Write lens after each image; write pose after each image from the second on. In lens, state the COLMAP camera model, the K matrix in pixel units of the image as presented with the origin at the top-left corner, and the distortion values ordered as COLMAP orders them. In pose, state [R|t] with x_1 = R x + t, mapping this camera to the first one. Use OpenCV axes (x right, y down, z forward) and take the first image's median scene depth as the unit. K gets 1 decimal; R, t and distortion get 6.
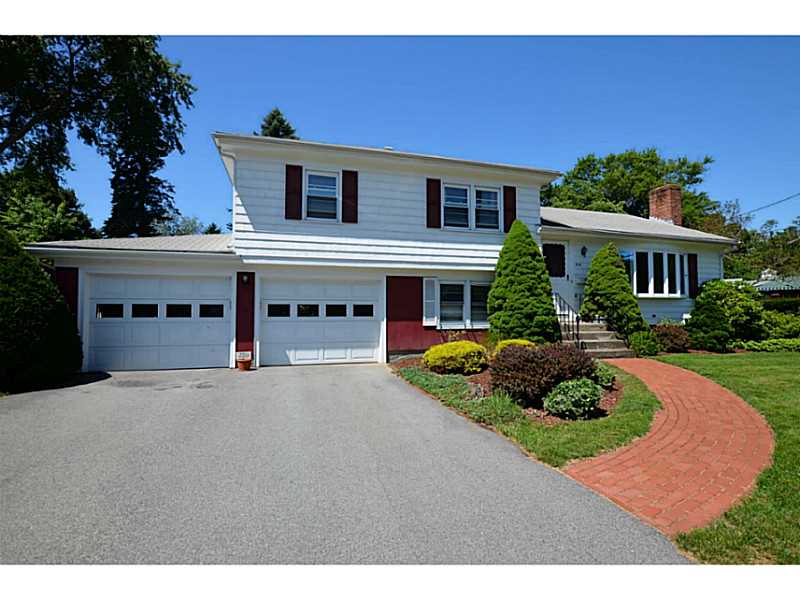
lens RADIAL K [[423.1, 0, 401.8], [0, 423.1, 301.2], [0, 0, 1]] dist [-0.029027, -0.000282]
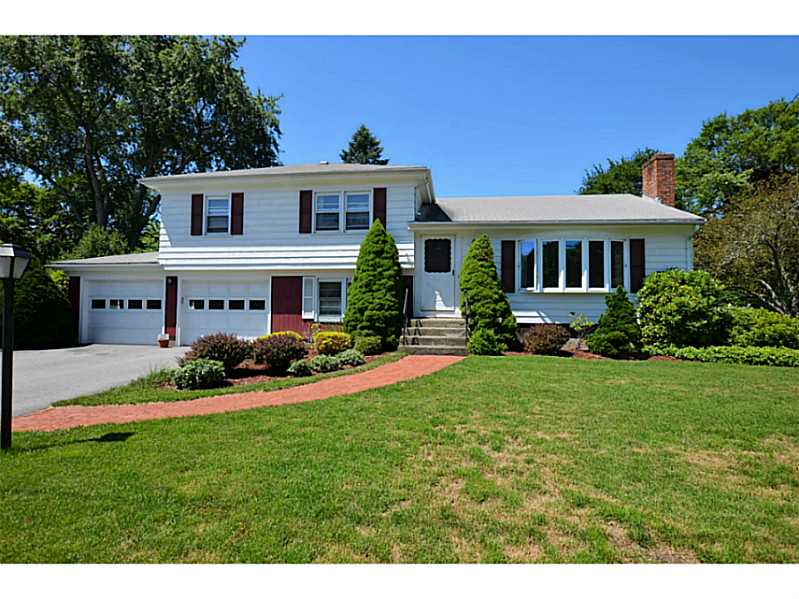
lens RADIAL K [[422.6, 0, 405.8], [0, 422.6, 300.3], [0, 0, 1]] dist [-0.029027, -0.000282]
pose [[0.908276, 0.000529, -0.418371, 0.789415], [0.002727, 0.999970, 0.007183, 0.001247], [0.418363, -0.007665, 0.908248, 0.071762]]
